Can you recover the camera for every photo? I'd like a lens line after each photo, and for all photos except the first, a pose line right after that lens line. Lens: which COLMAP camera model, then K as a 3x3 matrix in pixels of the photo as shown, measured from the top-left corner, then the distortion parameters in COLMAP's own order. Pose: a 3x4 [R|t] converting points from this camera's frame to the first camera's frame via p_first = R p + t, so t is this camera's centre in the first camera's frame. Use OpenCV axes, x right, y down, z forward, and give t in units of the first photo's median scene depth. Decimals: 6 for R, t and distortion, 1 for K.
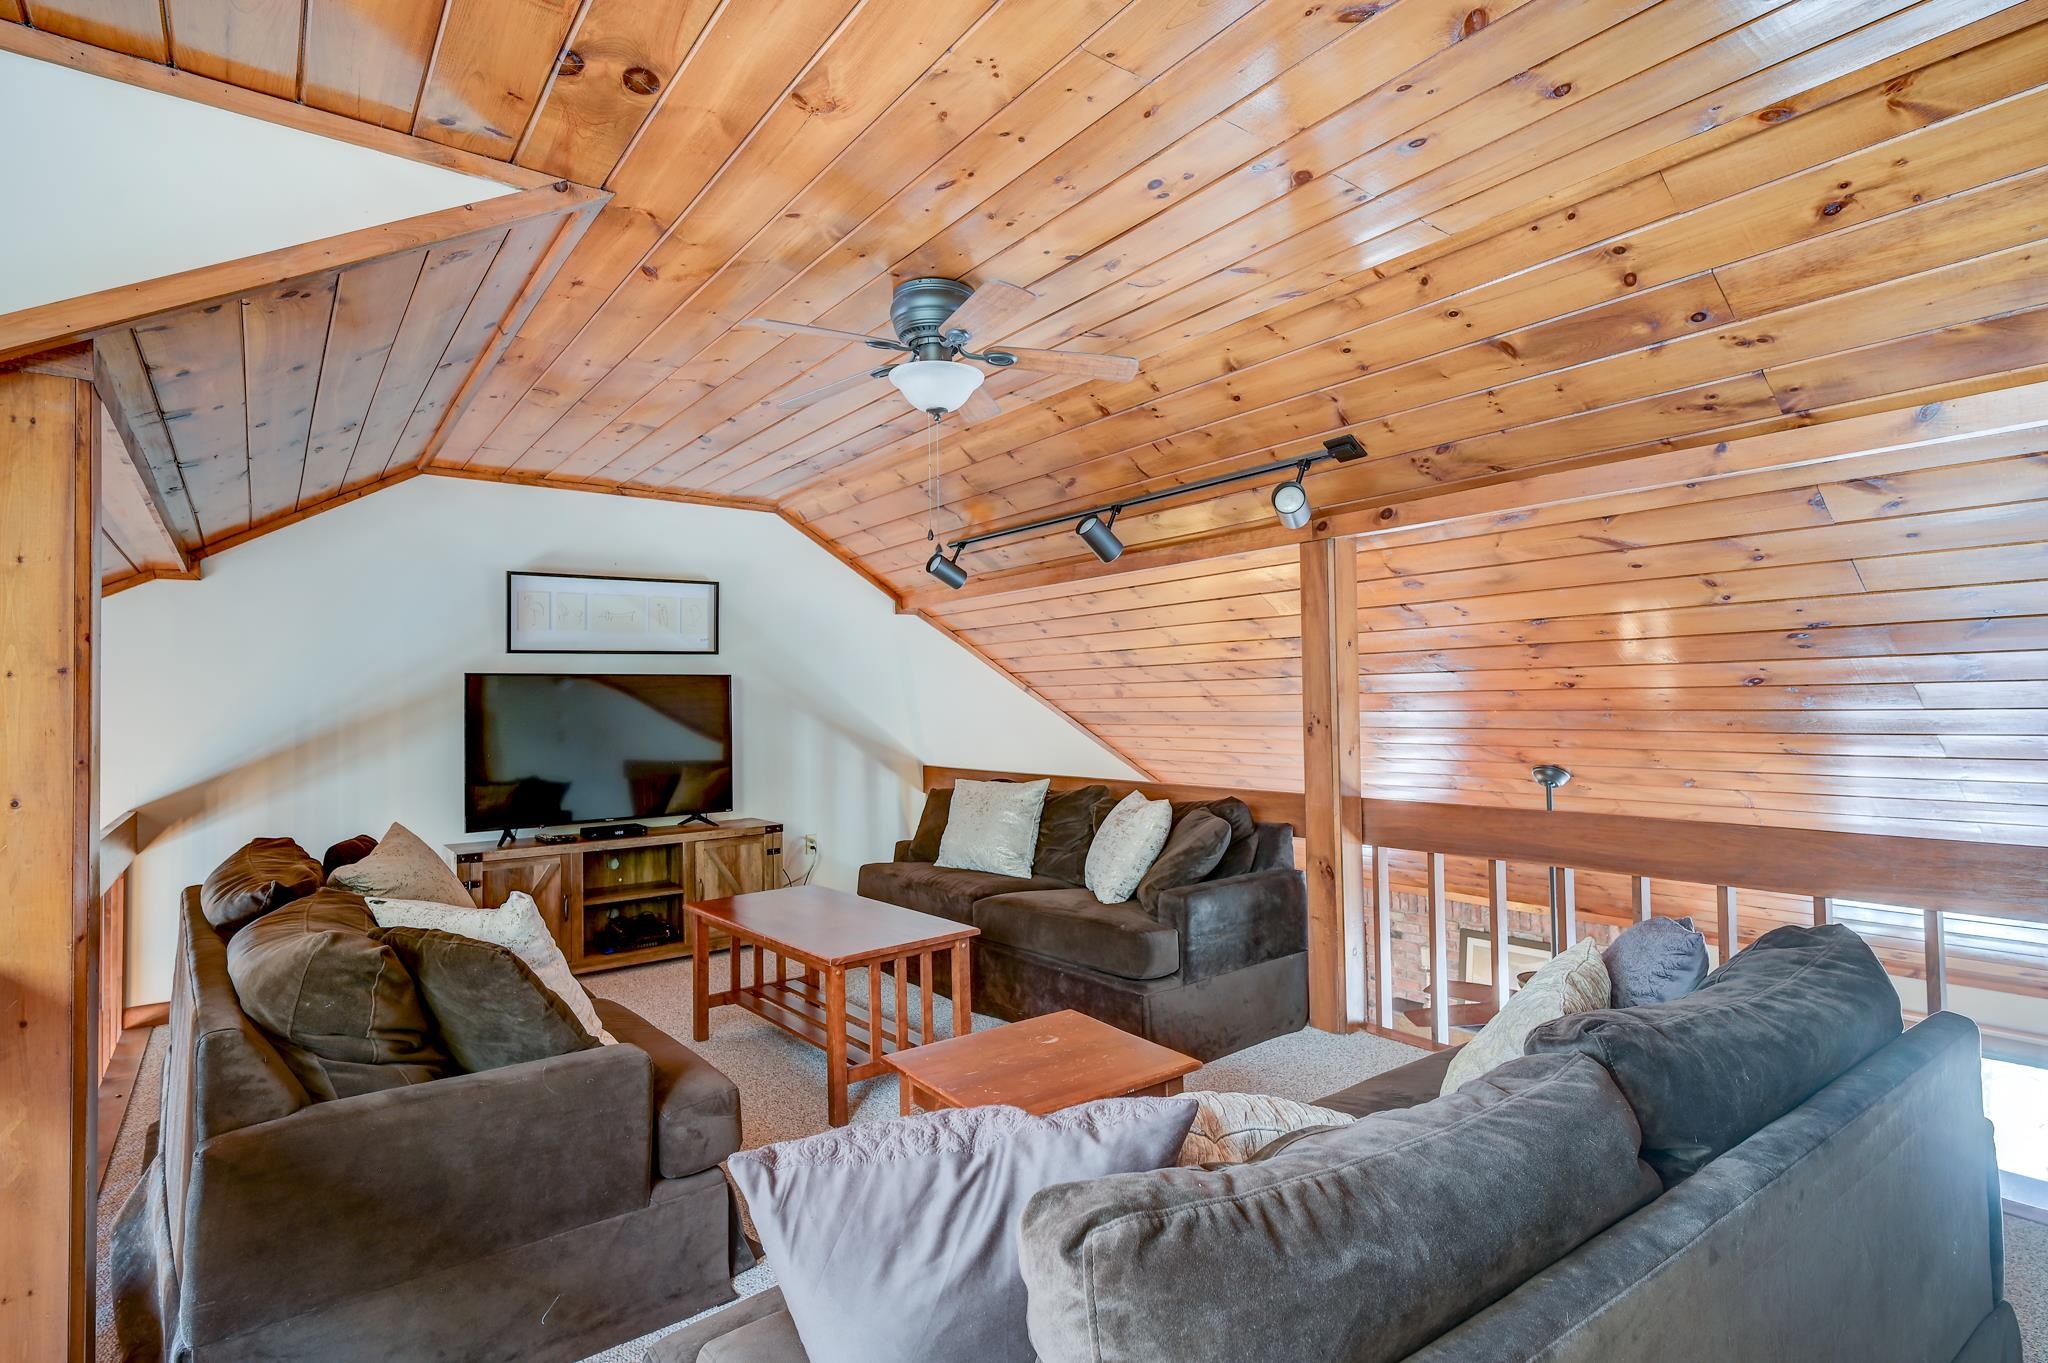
lens RADIAL K [[969.5, 0, 1028.6], [0, 969.5, 677.1], [0, 0, 1]] dist [0.002961, 0.000264]
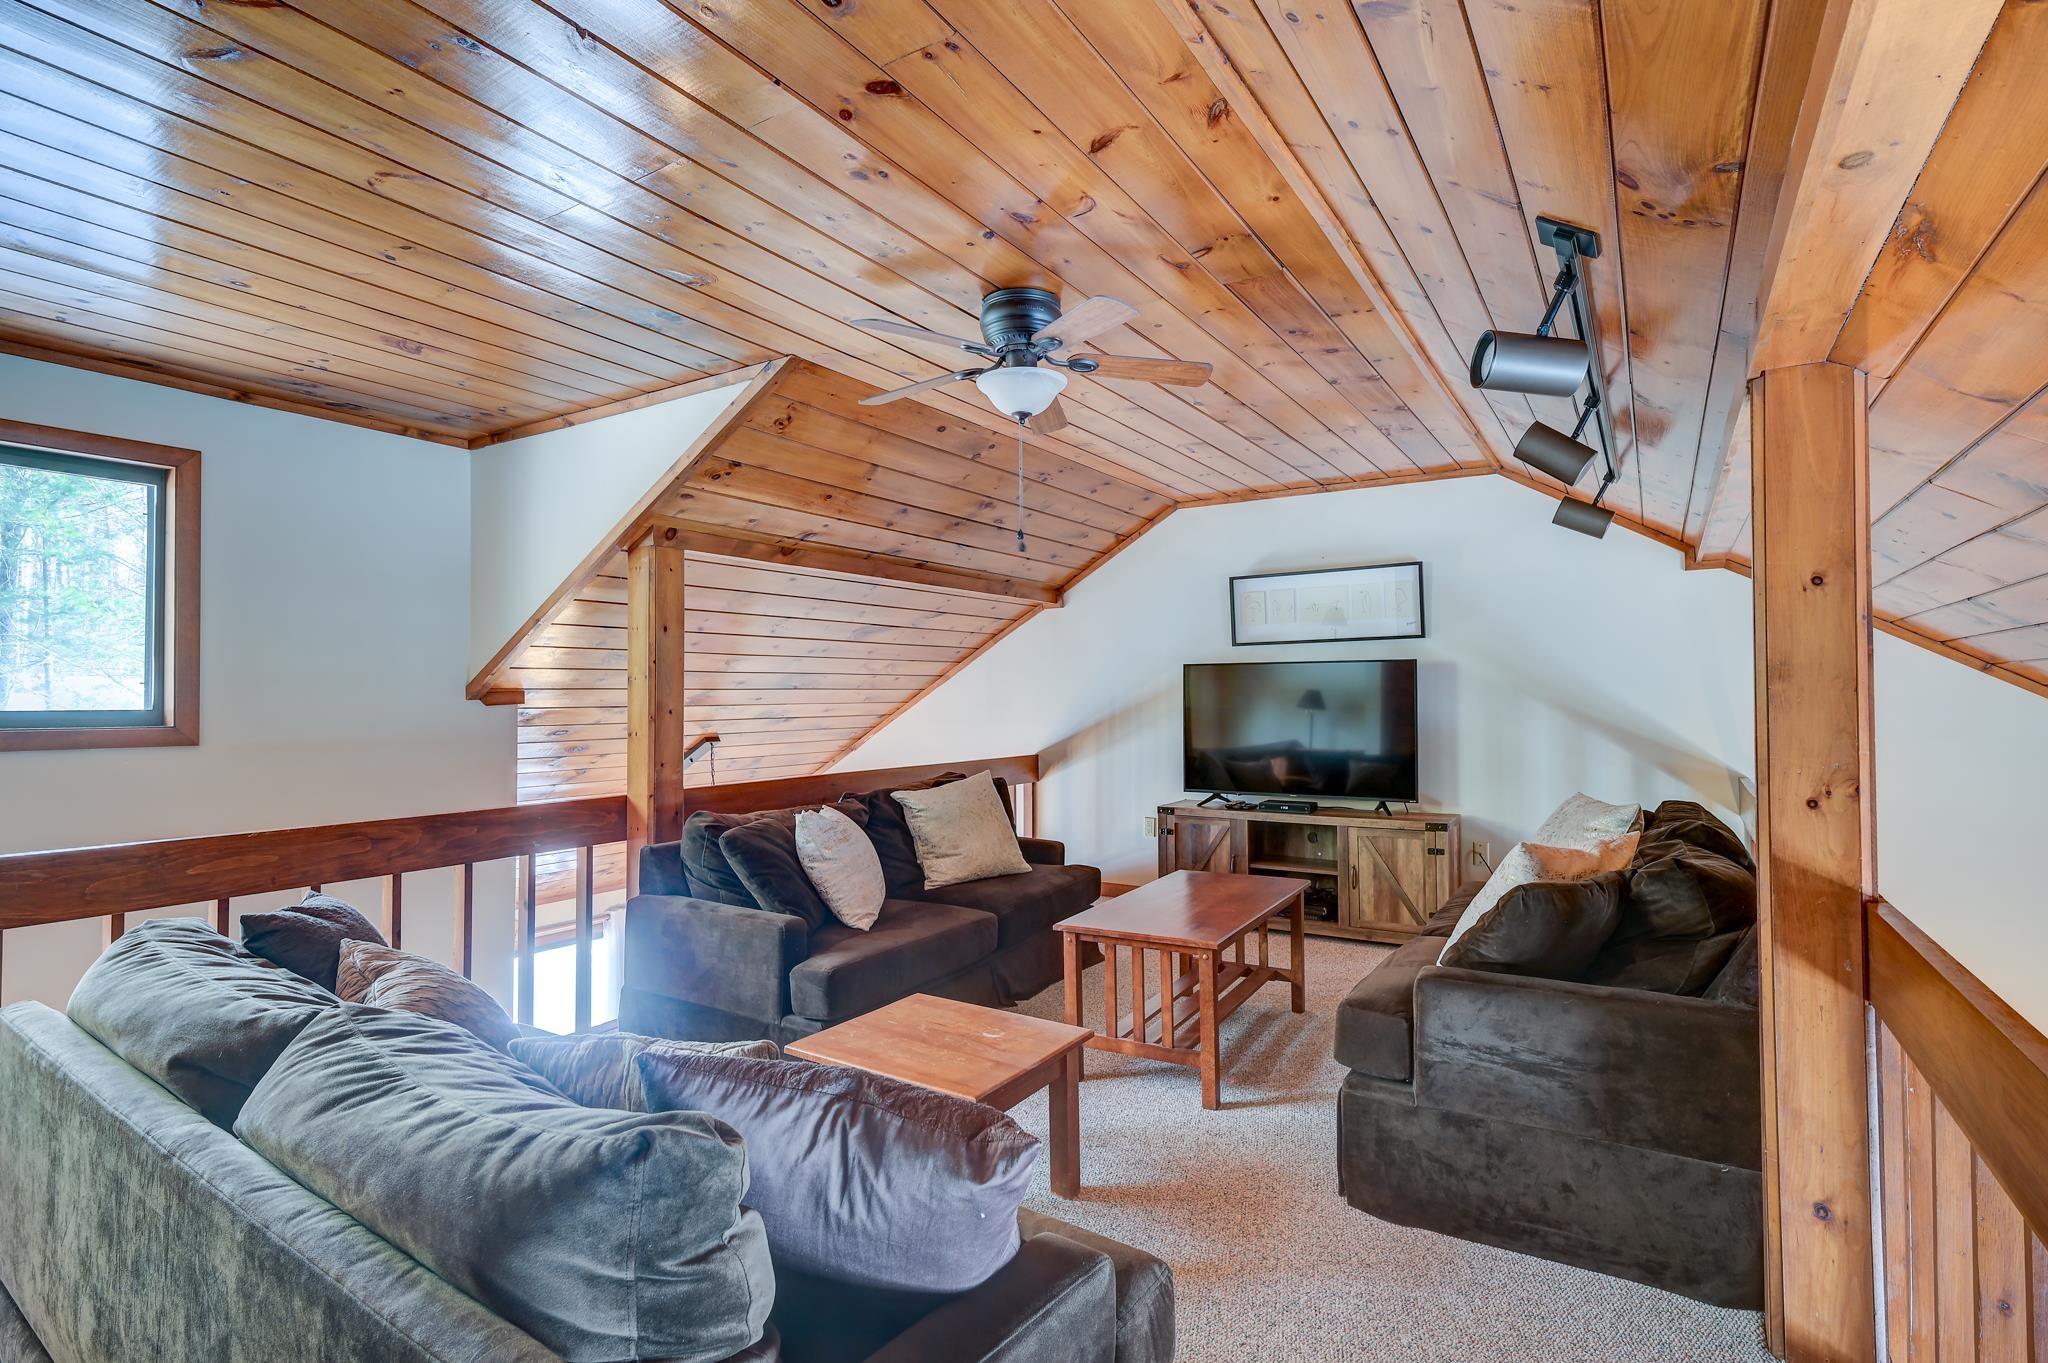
lens RADIAL K [[969.5, 0, 1028.6], [0, 969.5, 677.1], [0, 0, 1]] dist [0.002961, 0.000264]
pose [[0.370919, -0.005368, -0.928650, 0.469409], [0.023444, 0.999719, 0.003585, 0.003264], [0.928369, -0.023102, 0.370940, 0.325779]]
